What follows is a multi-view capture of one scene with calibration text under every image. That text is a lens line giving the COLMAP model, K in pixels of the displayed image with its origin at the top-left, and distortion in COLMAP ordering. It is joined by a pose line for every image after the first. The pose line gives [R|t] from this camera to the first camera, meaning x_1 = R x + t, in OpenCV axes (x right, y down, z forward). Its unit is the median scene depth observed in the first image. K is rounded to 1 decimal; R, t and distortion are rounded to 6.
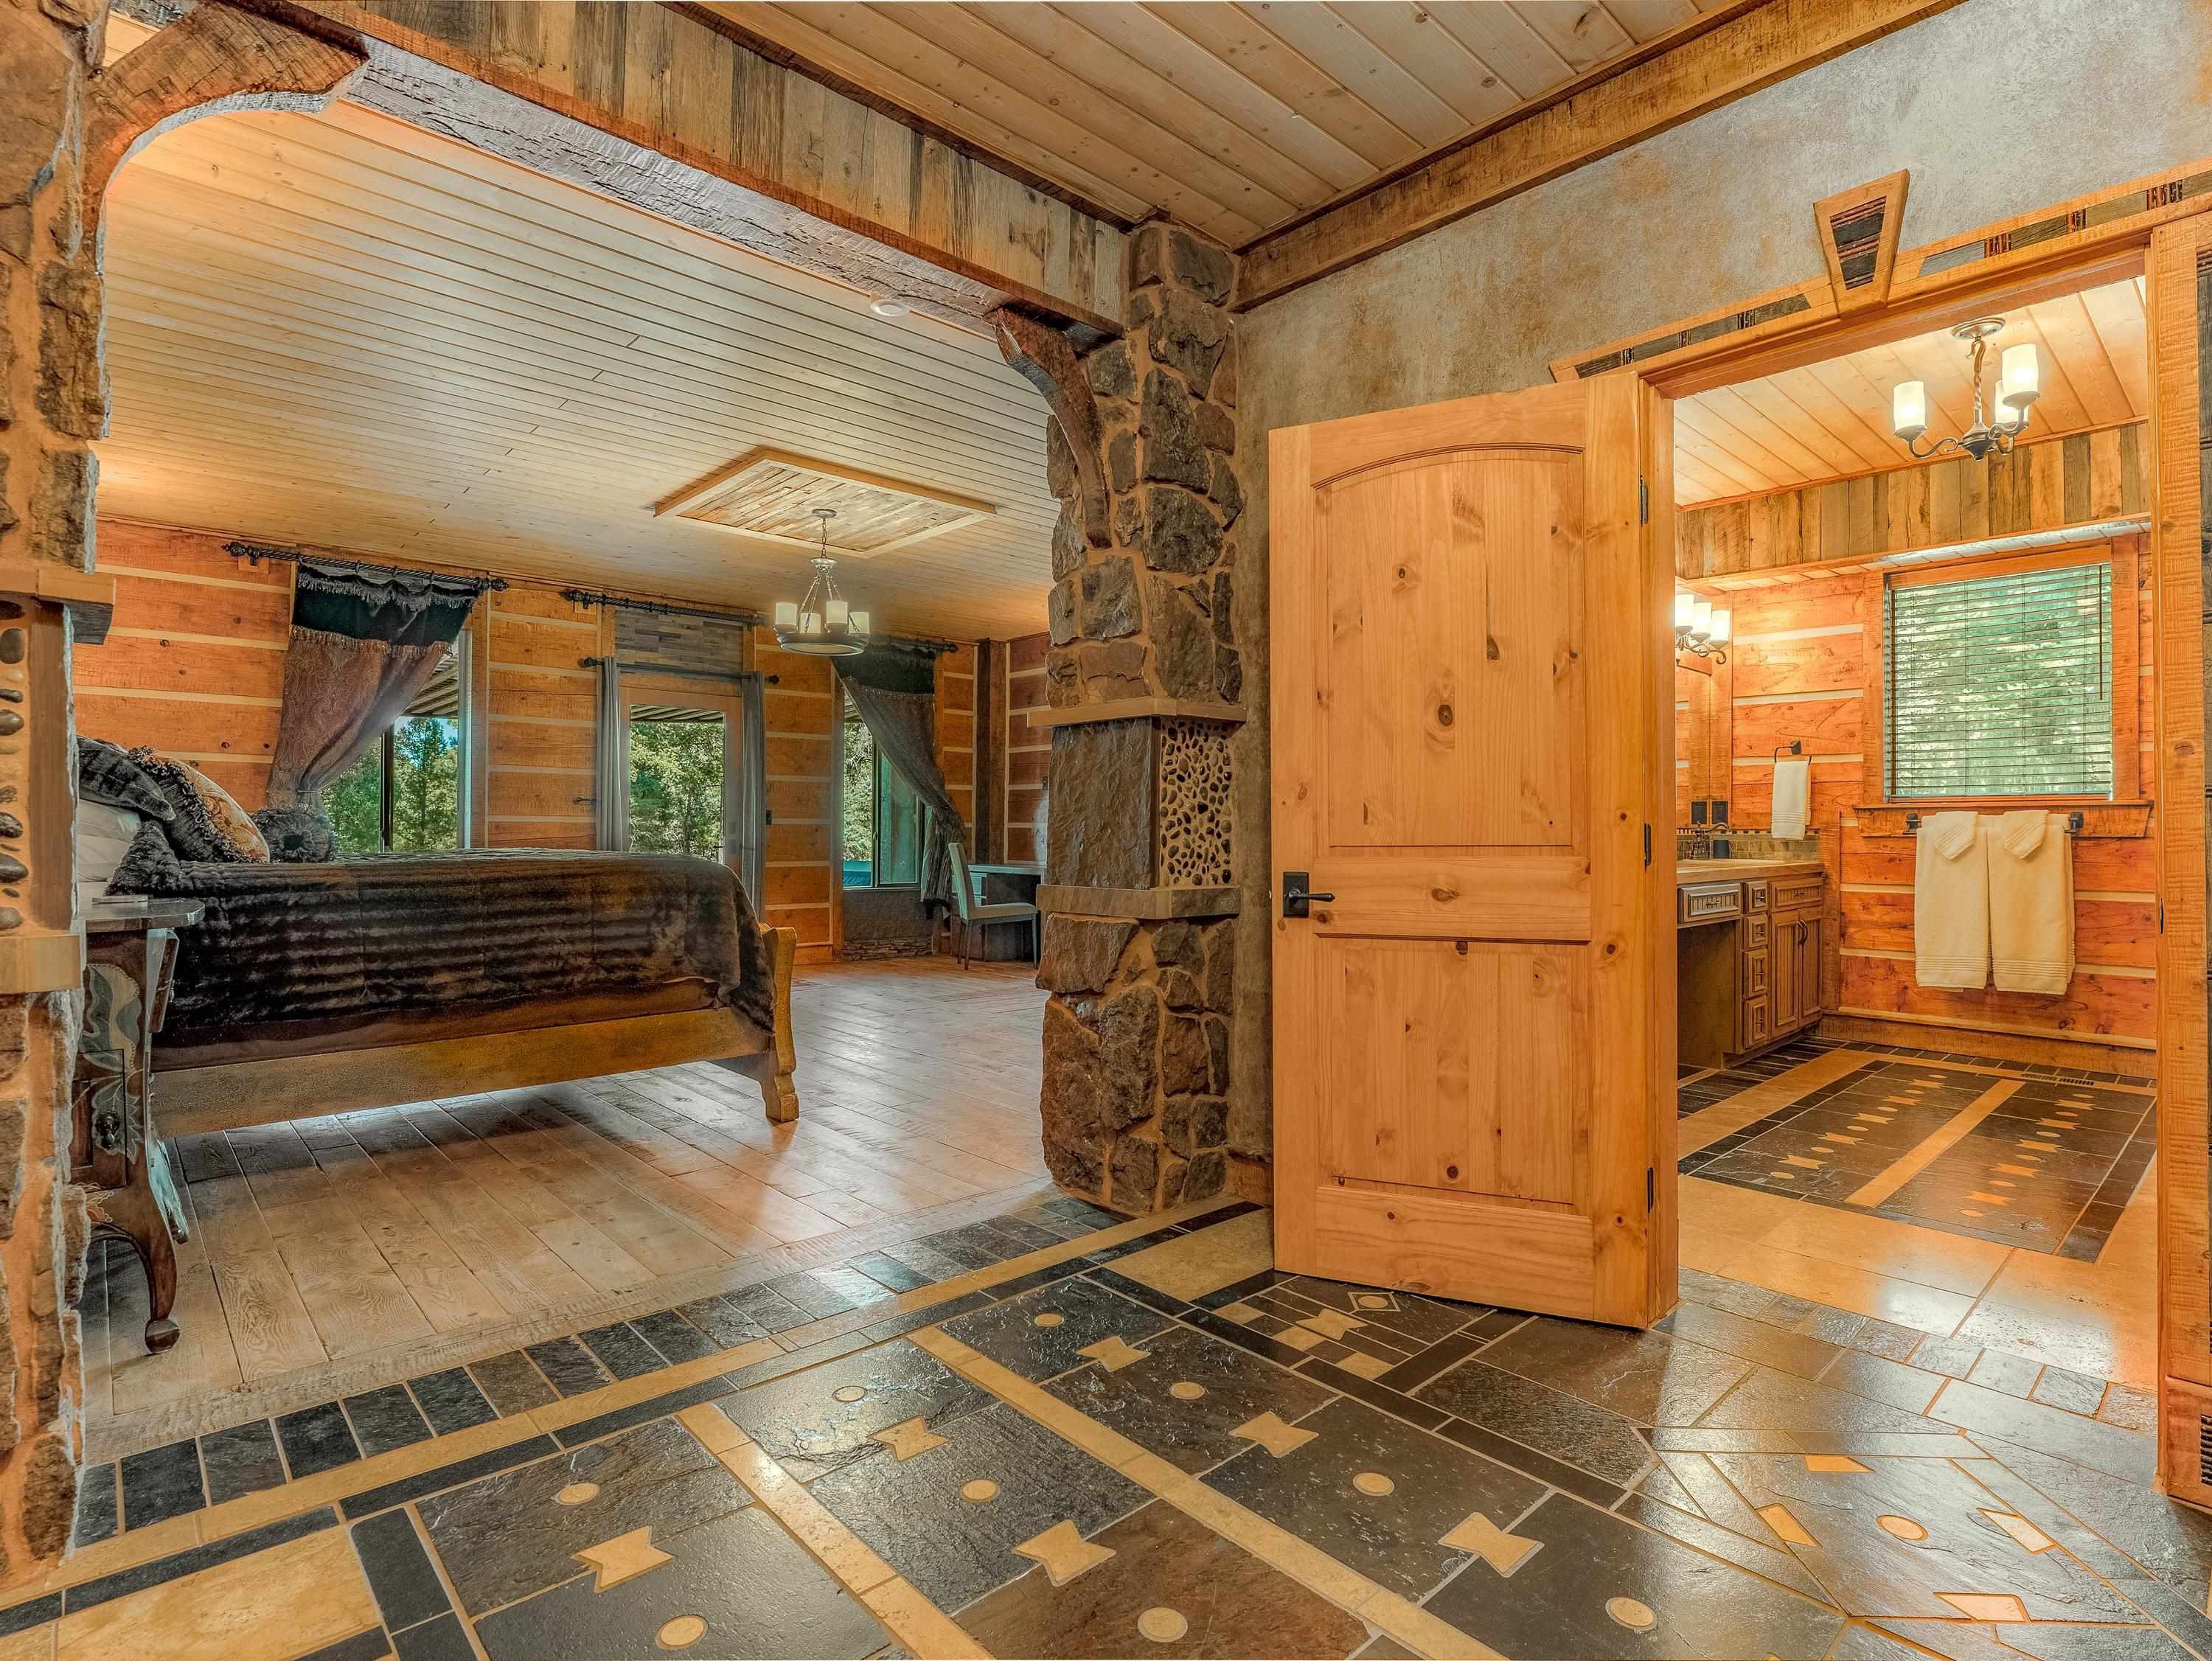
lens RADIAL K [[1117.1, 0, 1108.2], [0, 1117.1, 829.6], [0, 0, 1]] dist [-0.009477, -0.002393]
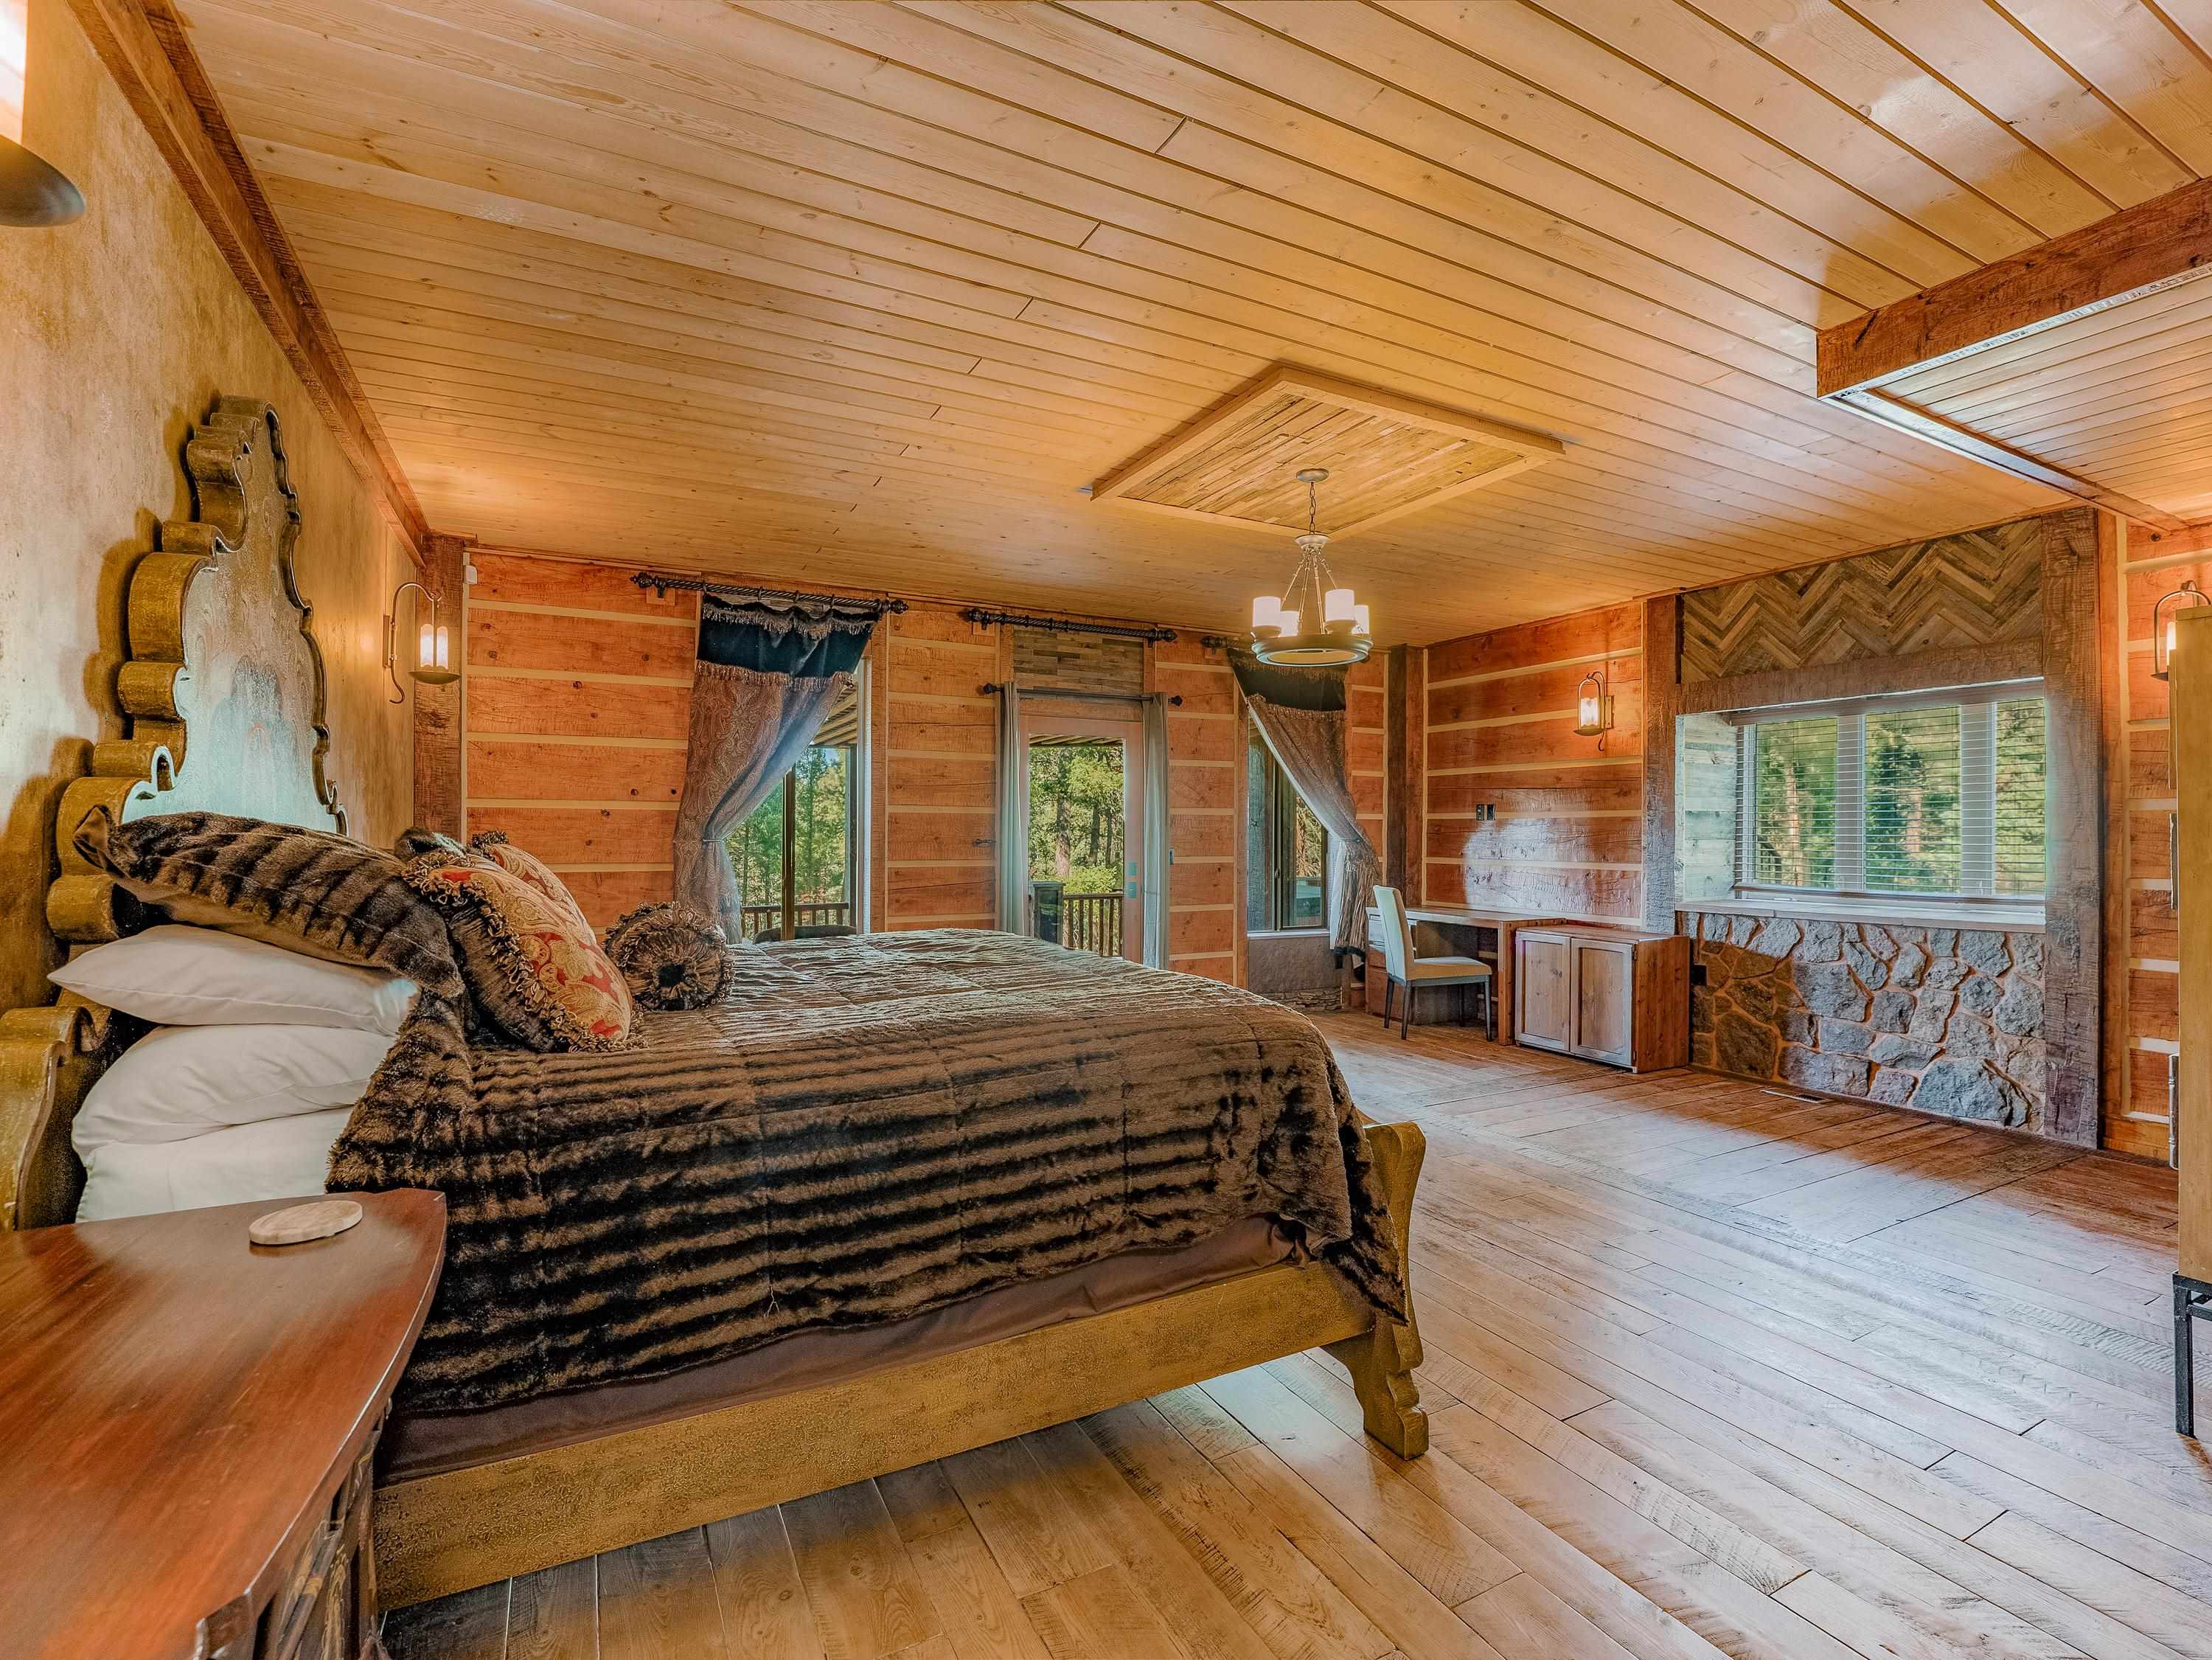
lens RADIAL K [[1010.3, 0, 1111.7], [0, 1010.3, 828.4], [0, 0, 1]] dist [-0.017518, -0.001102]
pose [[0.966340, -0.003740, -0.257240, -0.211995], [0.003242, 0.999992, -0.002359, -0.046719], [0.257247, 0.001446, 0.966345, 0.316358]]
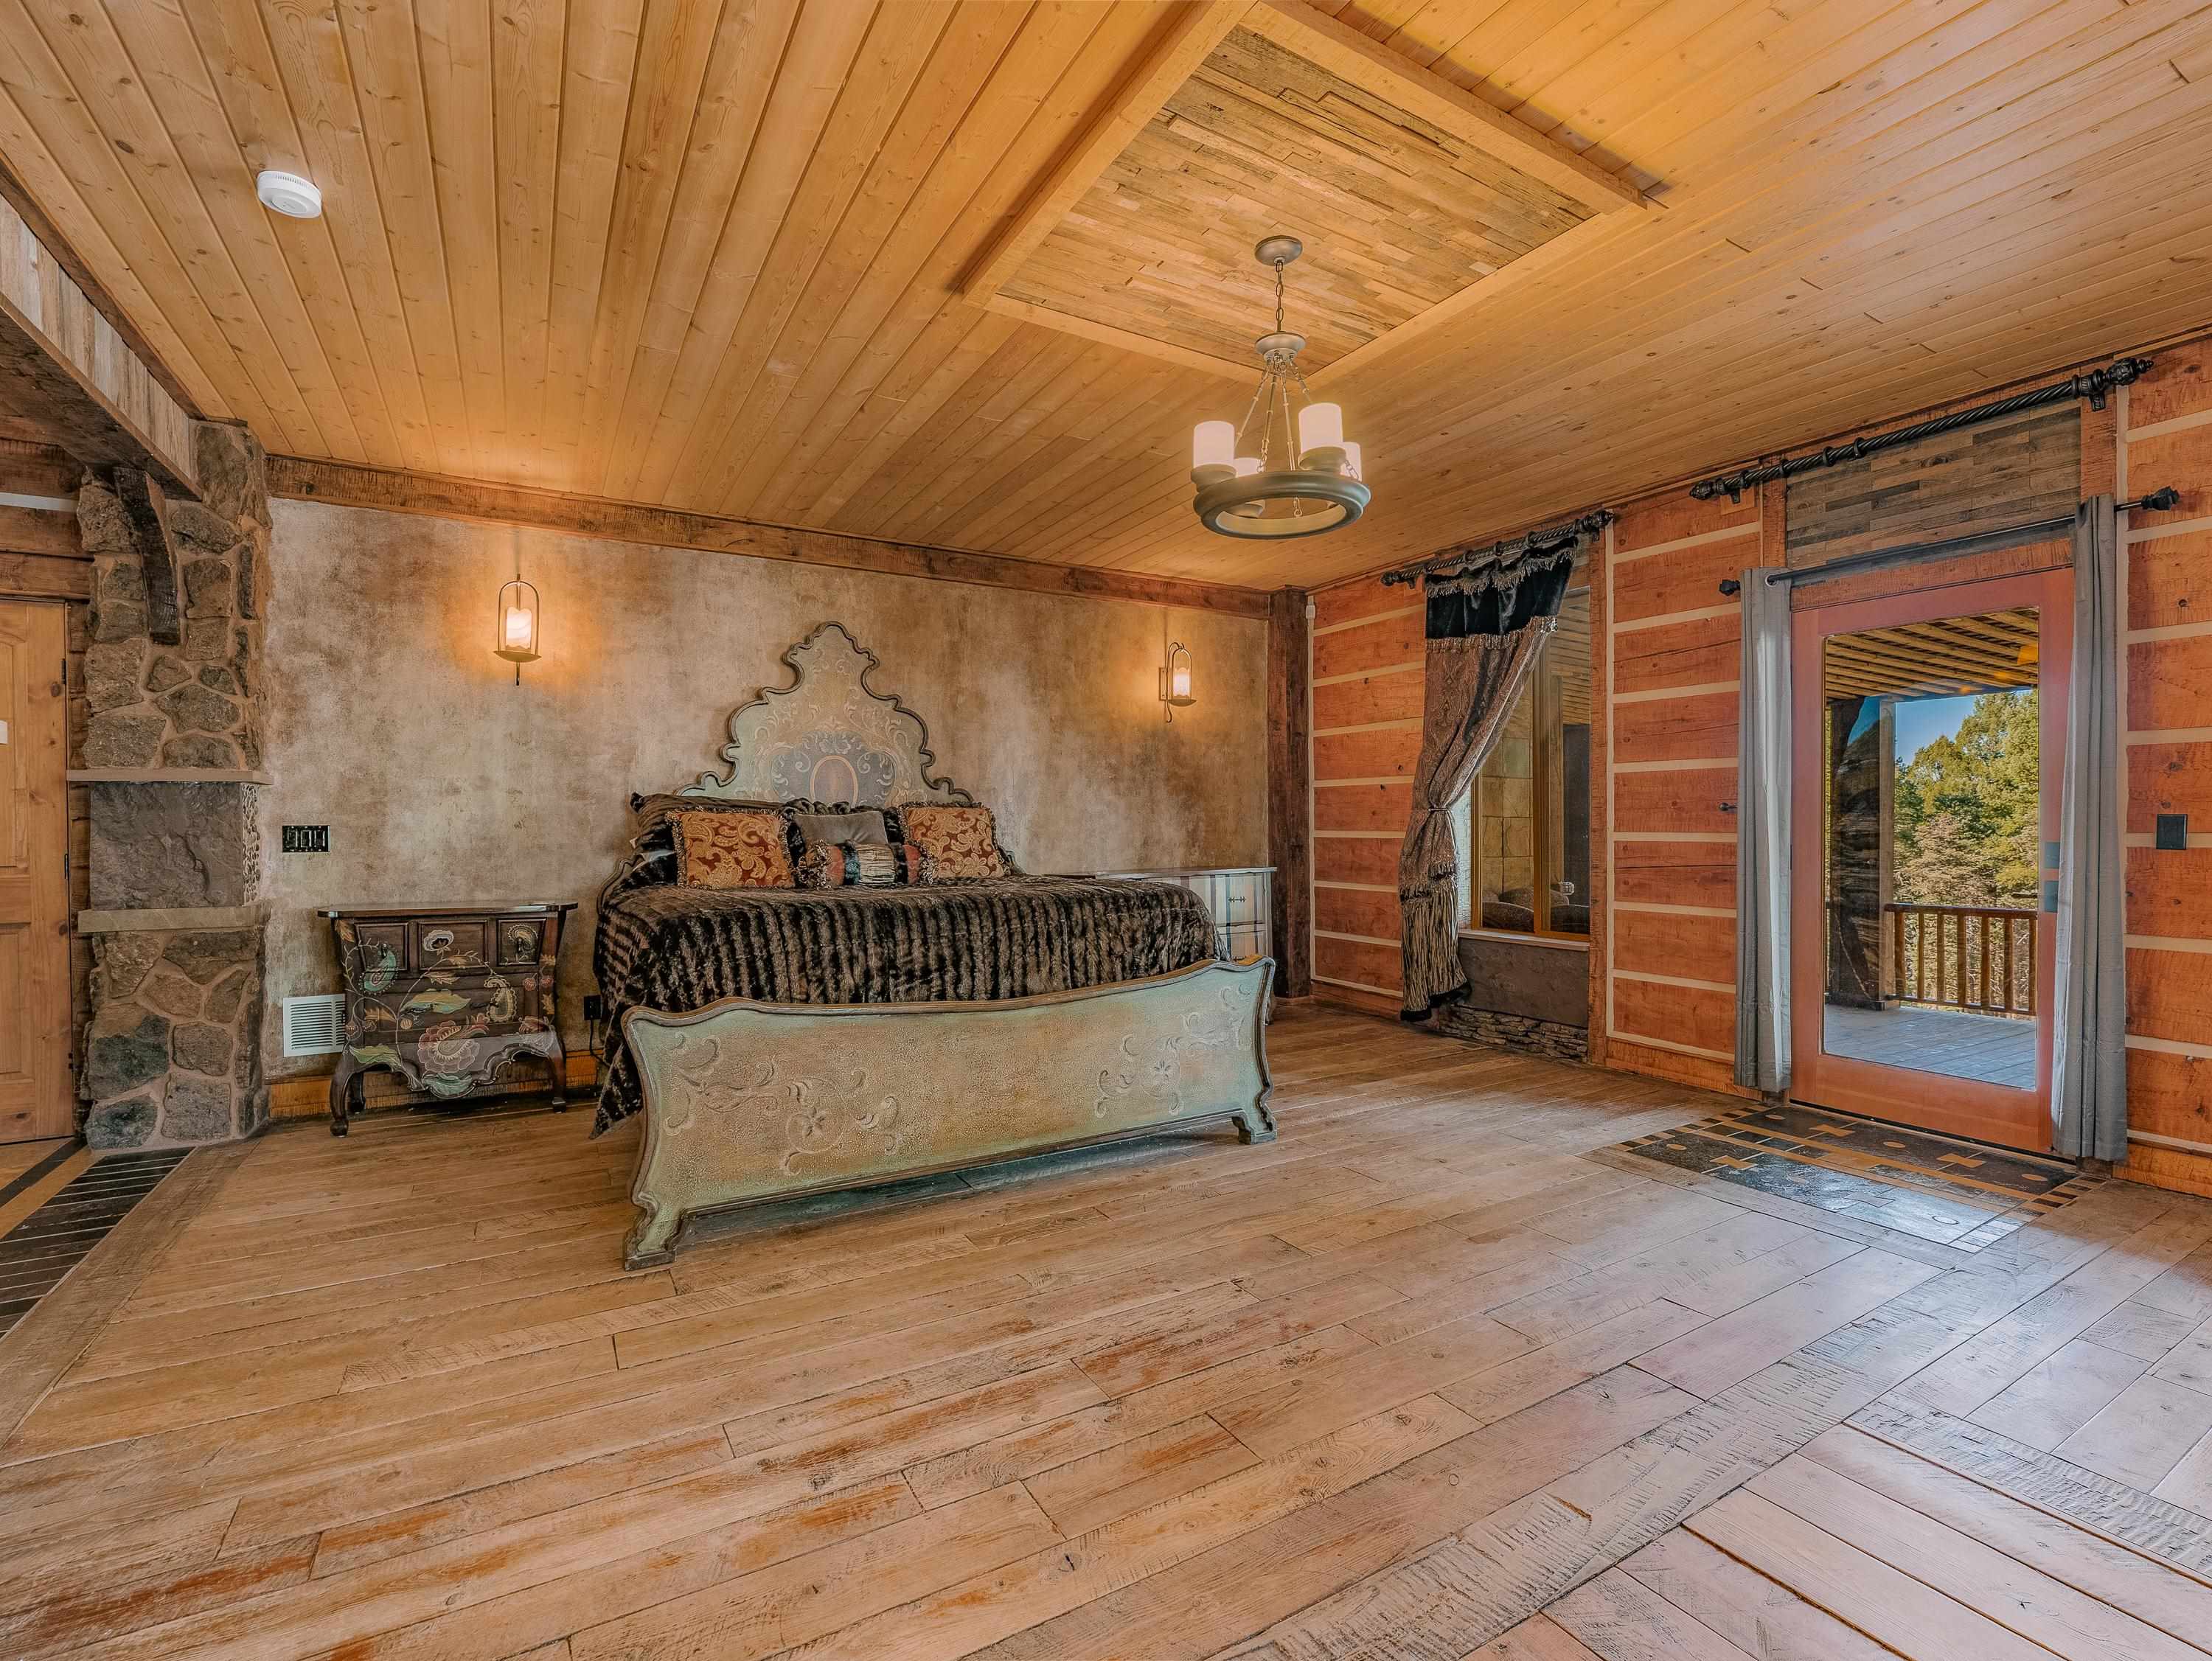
lens RADIAL K [[1010.1, 0, 1105.3], [0, 1010.1, 832.0], [0, 0, 1]] dist [-0.017518, -0.001102]
pose [[-0.217309, 0.003593, -0.976096, 0.210633], [0.005568, 0.999982, 0.002441, -0.021235], [0.976087, -0.004905, -0.217325, 1.025126]]
